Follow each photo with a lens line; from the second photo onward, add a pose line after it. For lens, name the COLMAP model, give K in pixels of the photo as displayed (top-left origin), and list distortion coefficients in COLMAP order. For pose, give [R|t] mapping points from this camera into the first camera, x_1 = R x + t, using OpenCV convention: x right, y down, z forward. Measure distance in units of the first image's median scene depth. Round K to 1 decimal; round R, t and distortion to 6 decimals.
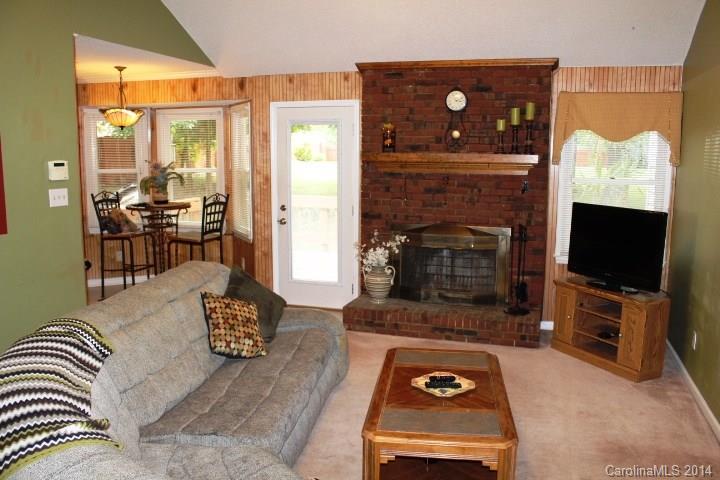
lens RADIAL K [[606.6, 0, 364.4], [0, 606.6, 241.0], [0, 0, 1]] dist [-0.160958, 0.146454]
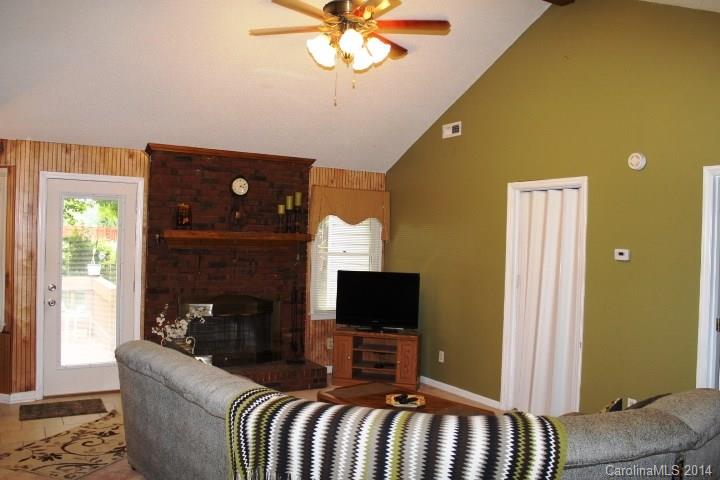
lens RADIAL K [[606.6, 0, 364.4], [0, 606.6, 241.0], [0, 0, 1]] dist [-0.160958, 0.146454]
pose [[0.650822, 0.009090, 0.759176, -0.560046], [0.088481, 0.992207, -0.087732, -0.006256], [-0.754057, 0.124271, 0.644946, 0.080408]]
